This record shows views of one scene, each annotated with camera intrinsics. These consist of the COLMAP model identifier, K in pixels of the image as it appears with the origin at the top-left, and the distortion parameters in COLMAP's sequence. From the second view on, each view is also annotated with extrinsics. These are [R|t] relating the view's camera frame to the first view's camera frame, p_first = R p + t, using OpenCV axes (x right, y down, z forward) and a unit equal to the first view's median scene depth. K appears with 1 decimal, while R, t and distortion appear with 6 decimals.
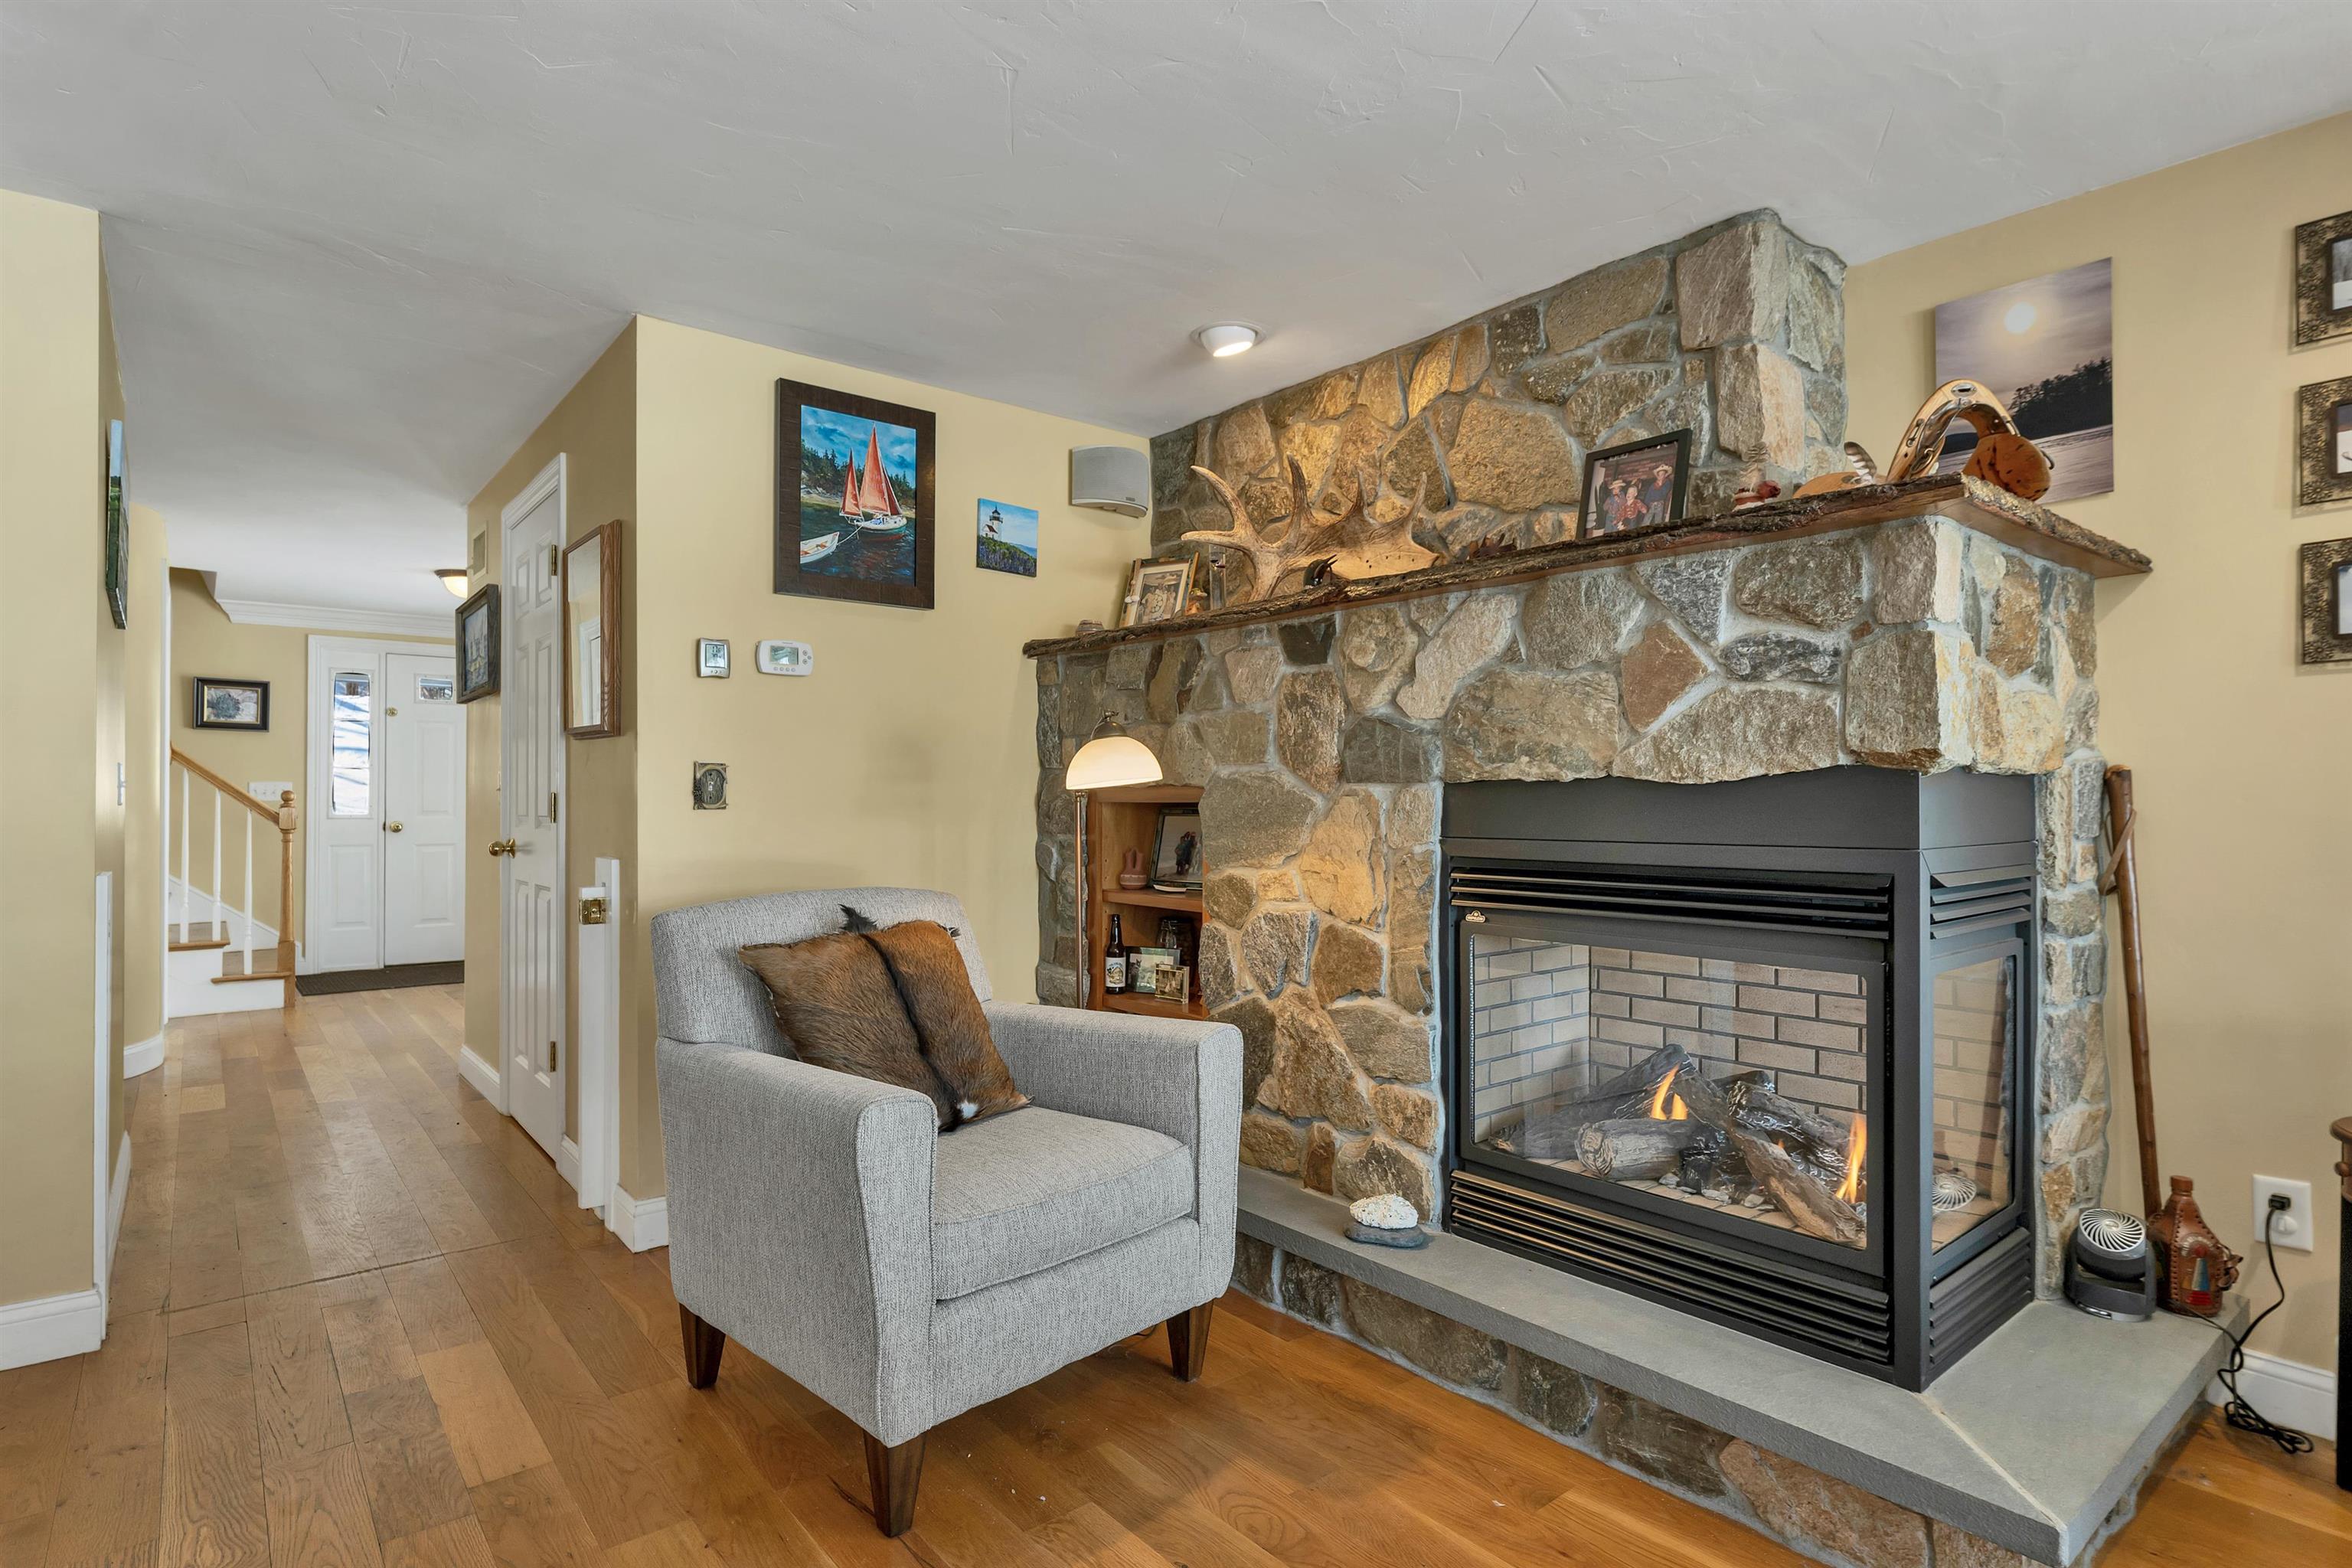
lens RADIAL K [[1209.9, 0, 1171.8], [0, 1209.9, 801.7], [0, 0, 1]] dist [0.005979, 0.000306]
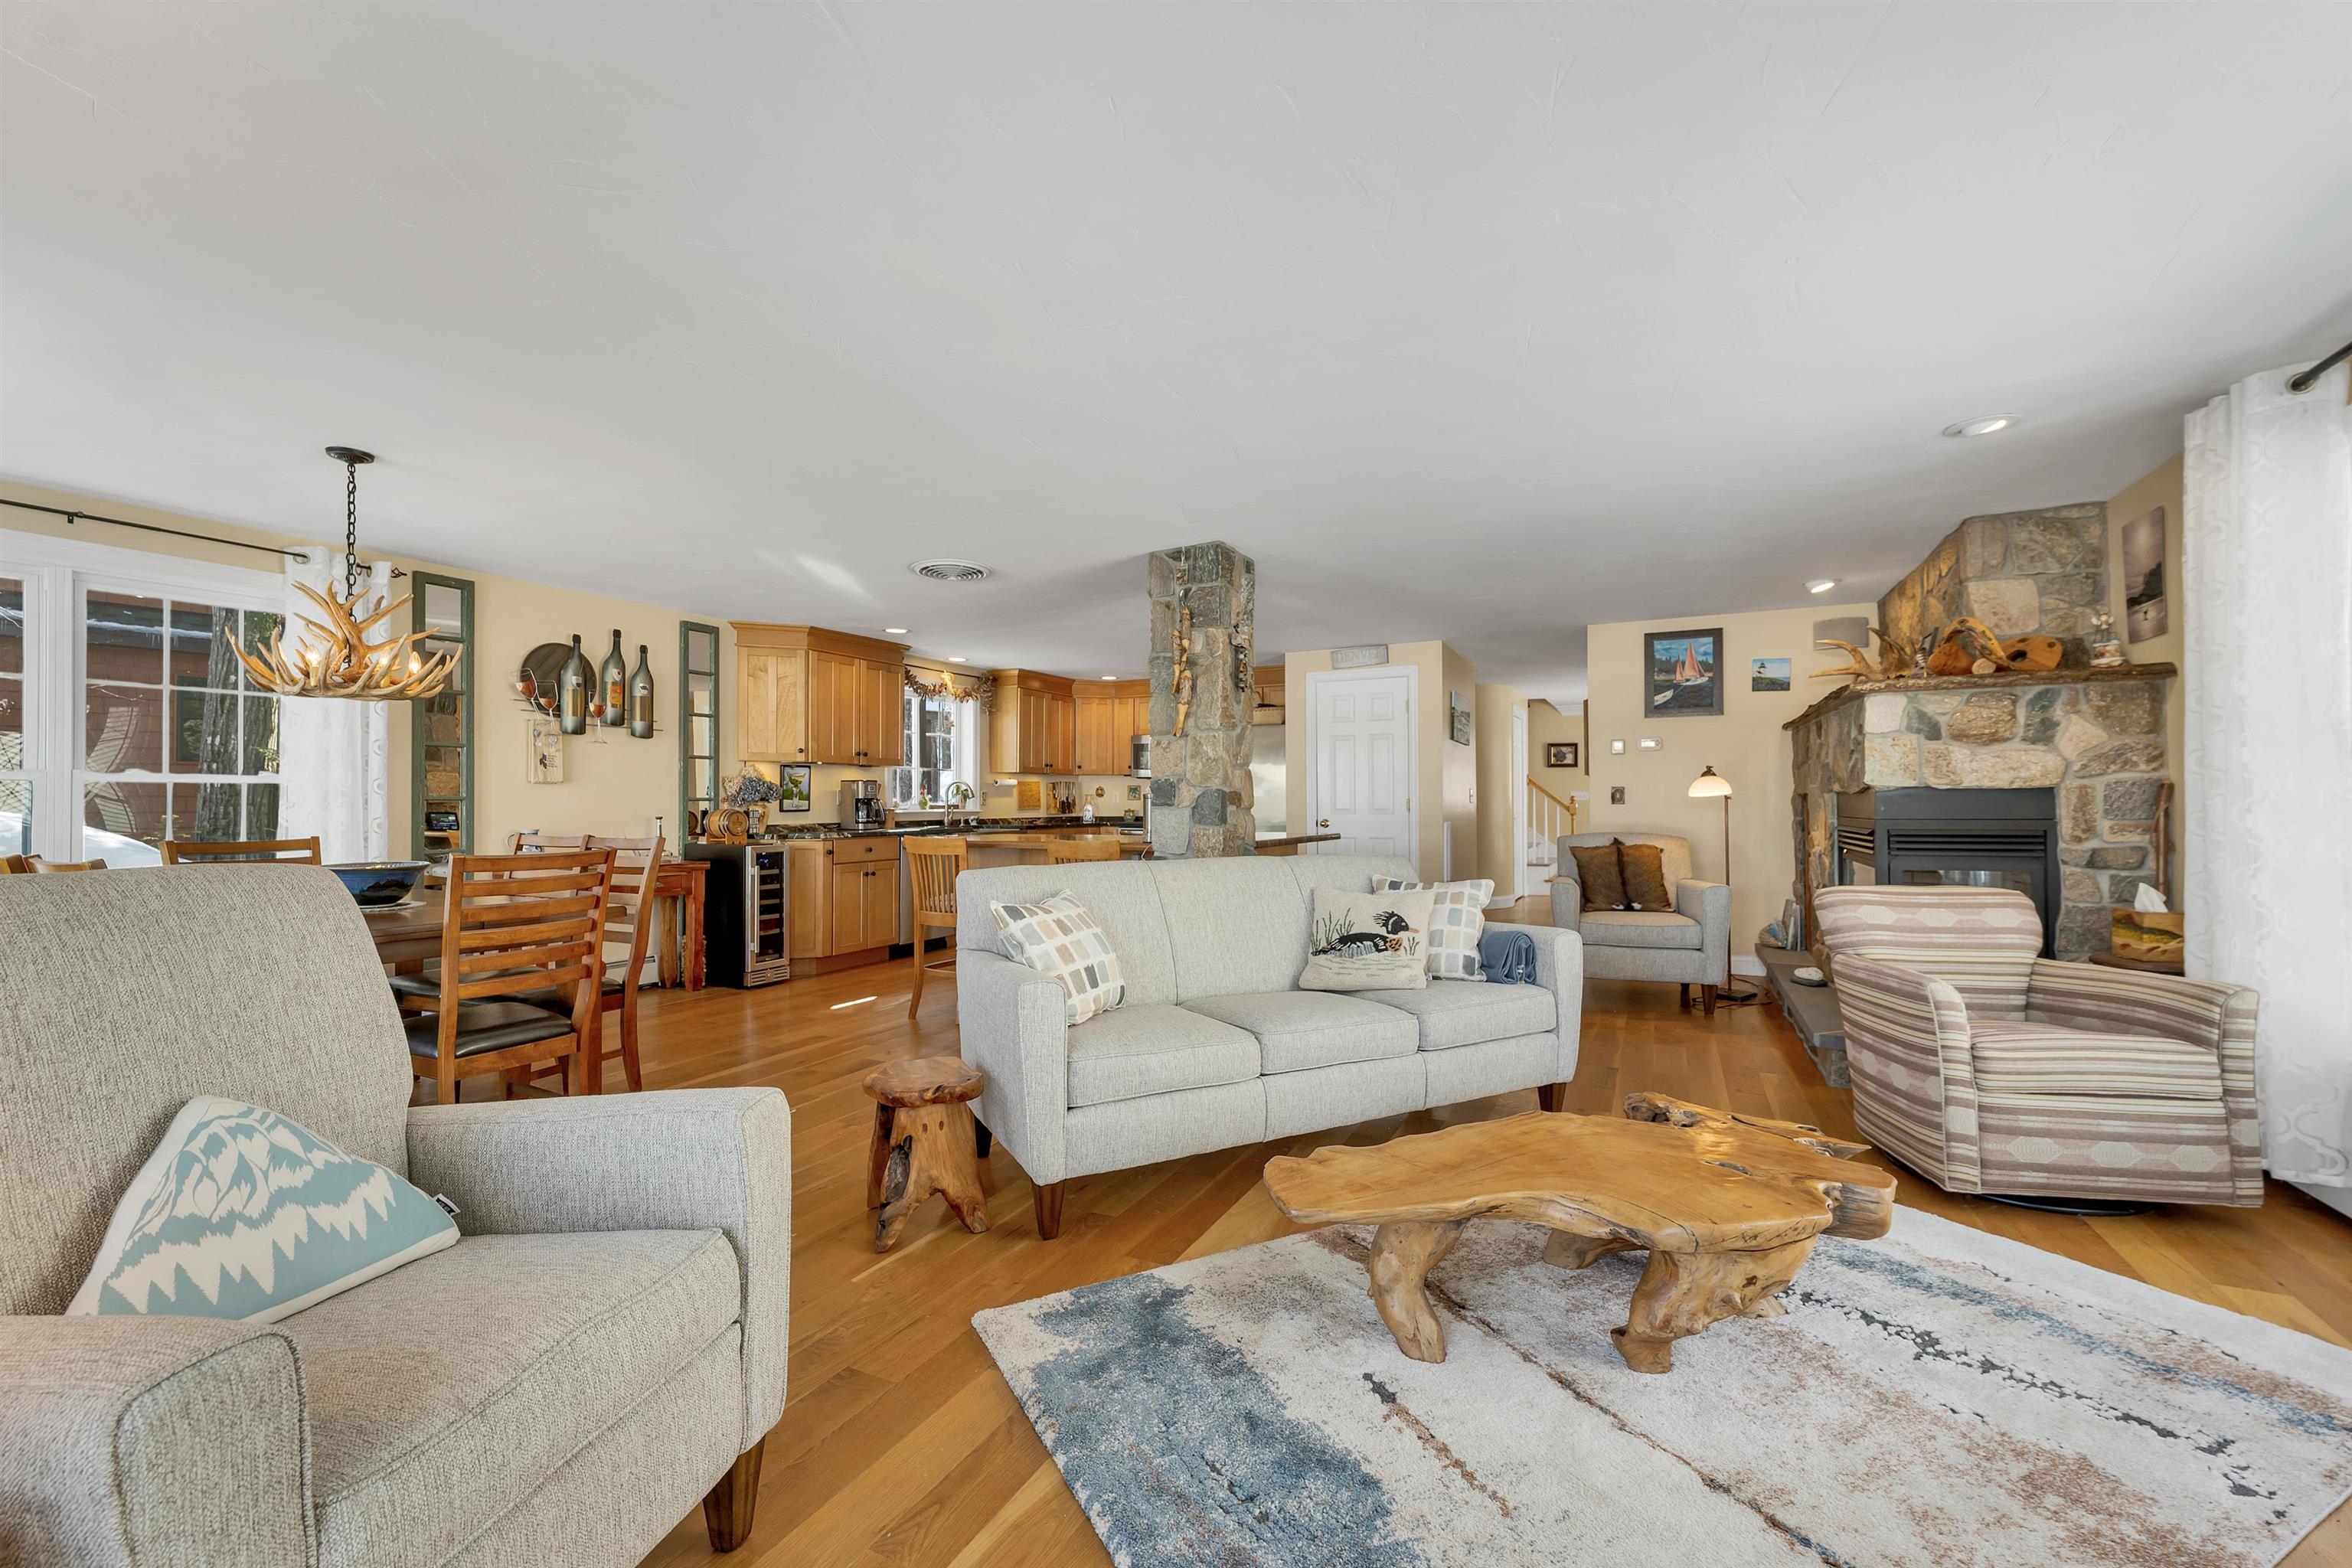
lens RADIAL K [[991.7, 0, 1167.9], [0, 991.7, 797.7], [0, 0, 1]] dist [0.001504, 0.000158]
pose [[0.419862, -0.004096, -0.907579, 0.987079], [0.001255, 0.999991, -0.003932, -0.000547], [0.907587, 0.000512, 0.419863, -0.668342]]
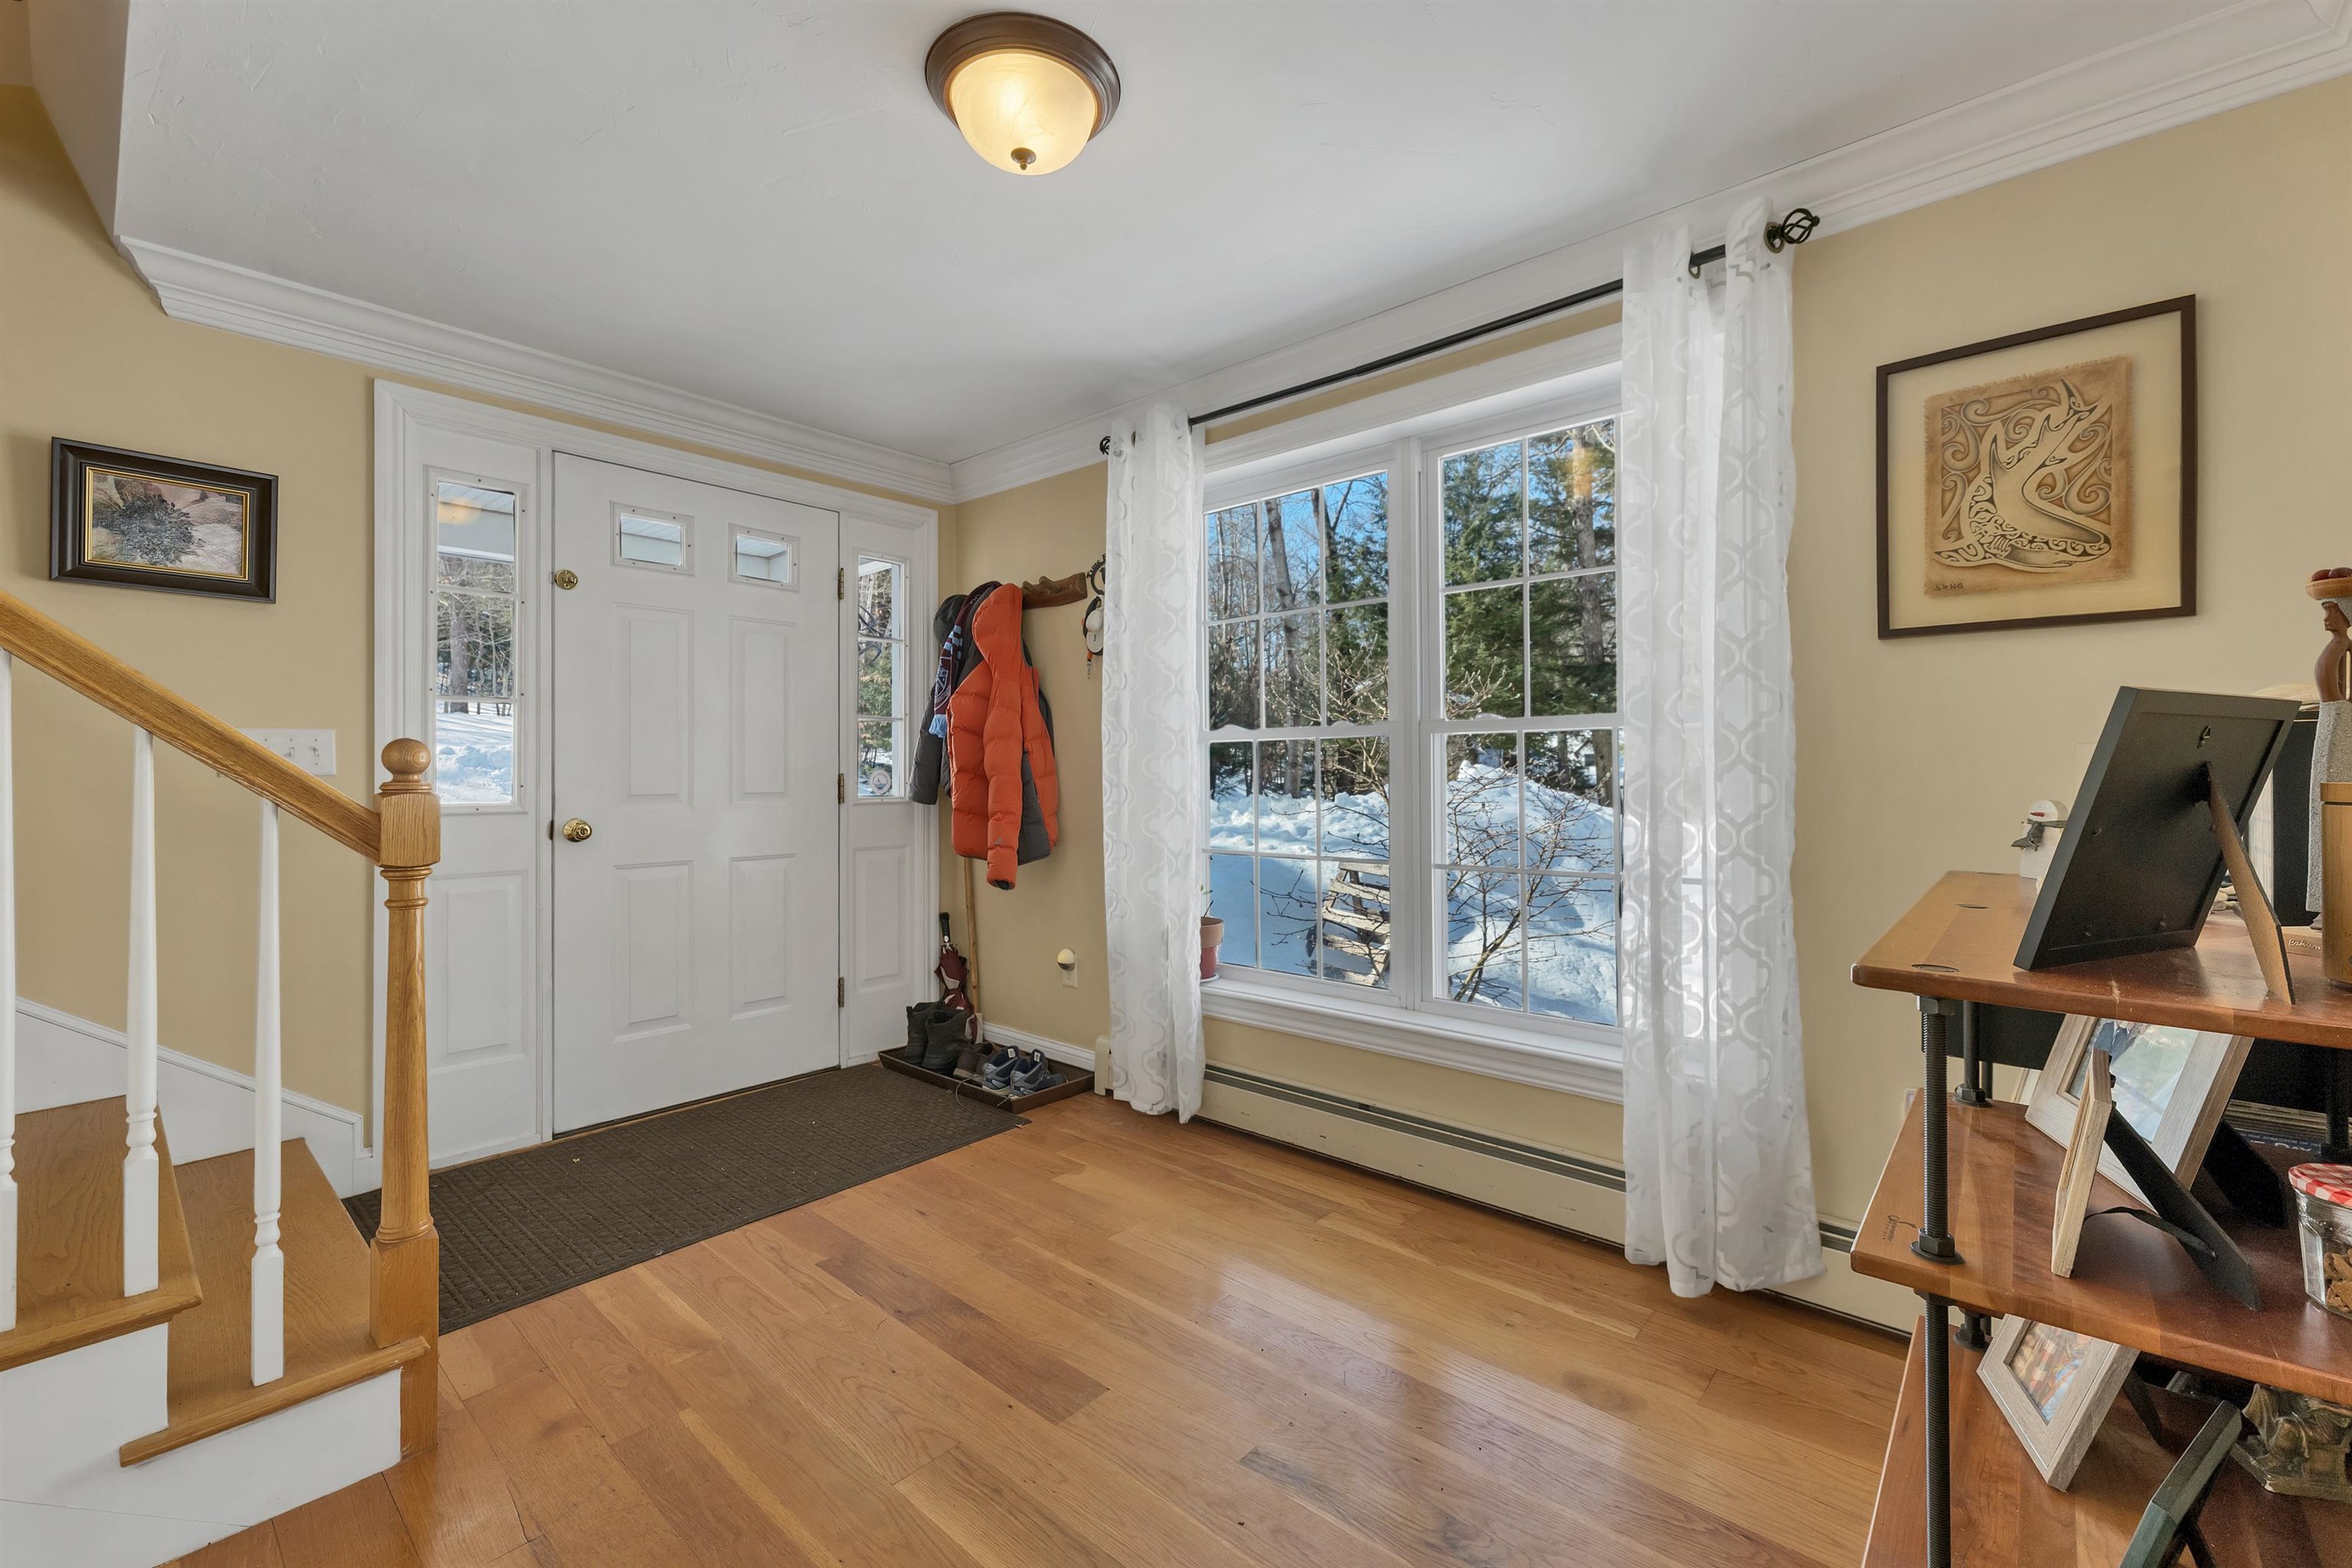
lens RADIAL K [[960.2, 0, 1169.5], [0, 960.2, 791.4], [0, 0, 1]] dist [0.003433, 0.000541]
pose [[0.986881, -0.002012, 0.161436, -1.026362], [-0.000416, 0.999887, 0.015005, 0.000699], [-0.161448, -0.014875, 0.986769, 1.297679]]
